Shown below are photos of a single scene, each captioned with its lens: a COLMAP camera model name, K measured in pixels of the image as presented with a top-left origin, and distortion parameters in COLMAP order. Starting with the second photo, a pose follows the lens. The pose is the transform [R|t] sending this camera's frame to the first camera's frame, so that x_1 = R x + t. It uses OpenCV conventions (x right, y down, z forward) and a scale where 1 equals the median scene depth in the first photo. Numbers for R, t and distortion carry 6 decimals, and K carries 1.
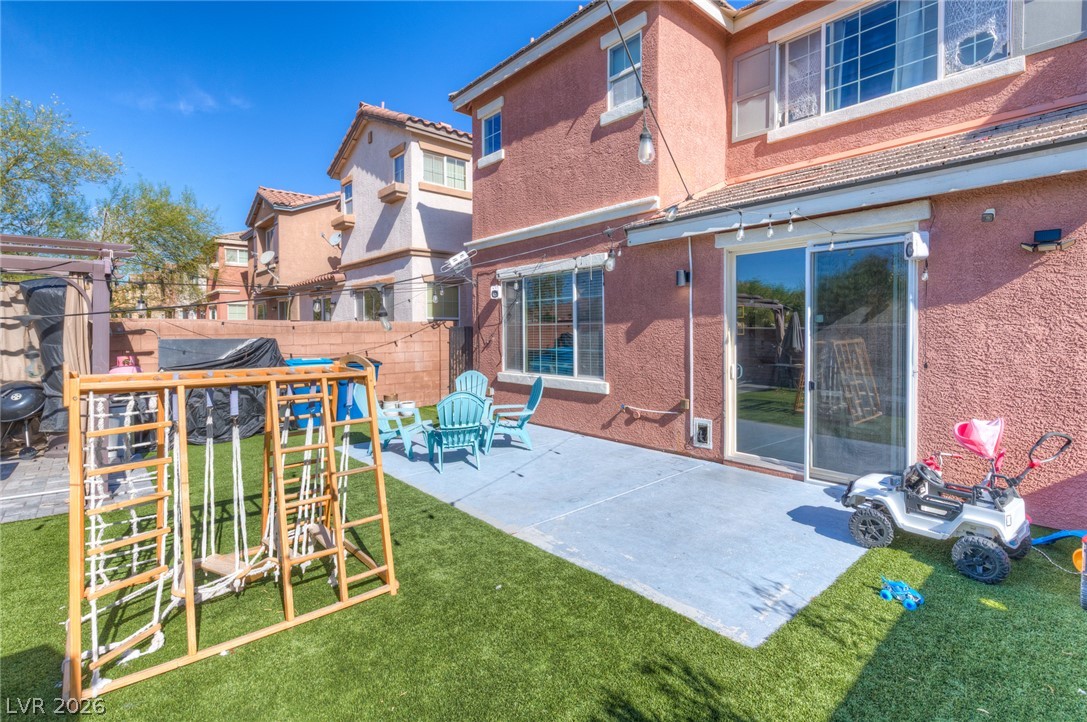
lens RADIAL K [[507.9, 0, 544.3], [0, 507.9, 337.2], [0, 0, 1]] dist [0.028317, 0.000027]
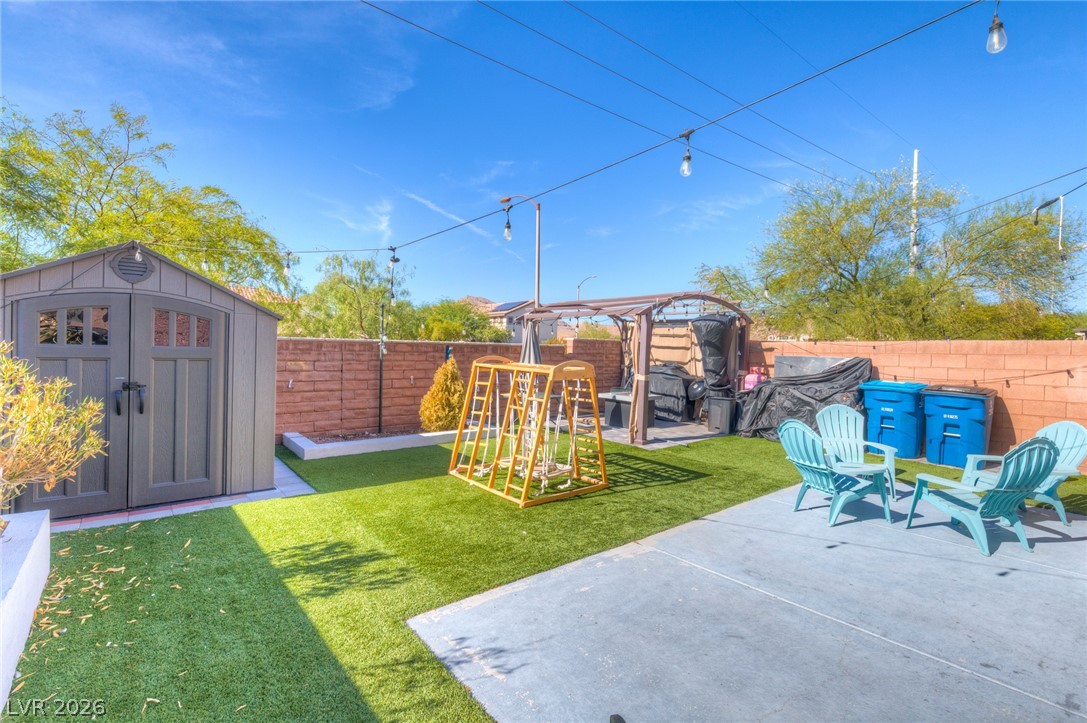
lens RADIAL K [[488.7, 0, 546.3], [0, 488.7, 359.8], [0, 0, 1]] dist [0.000750, -0.000328]
pose [[-0.029878, 0.030248, -0.999096, 0.599435], [-0.031214, 0.999026, 0.031179, -0.006496], [0.999066, 0.032117, -0.028904, 0.543150]]
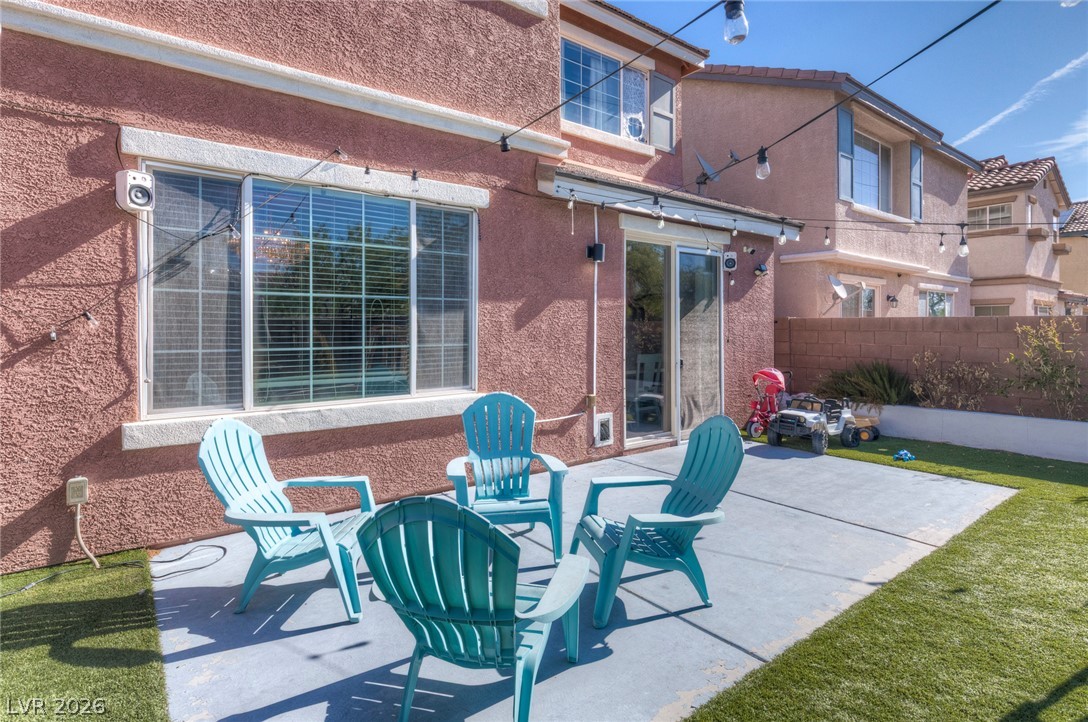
lens RADIAL K [[556.5, 0, 541.4], [0, 556.5, 330.3], [0, 0, 1]] dist [-0.016775, -0.000248]
pose [[0.076427, 0.001771, 0.997074, -0.664956], [0.011255, 0.999933, -0.002639, 0.015133], [-0.997012, 0.011424, 0.076402, 1.025738]]
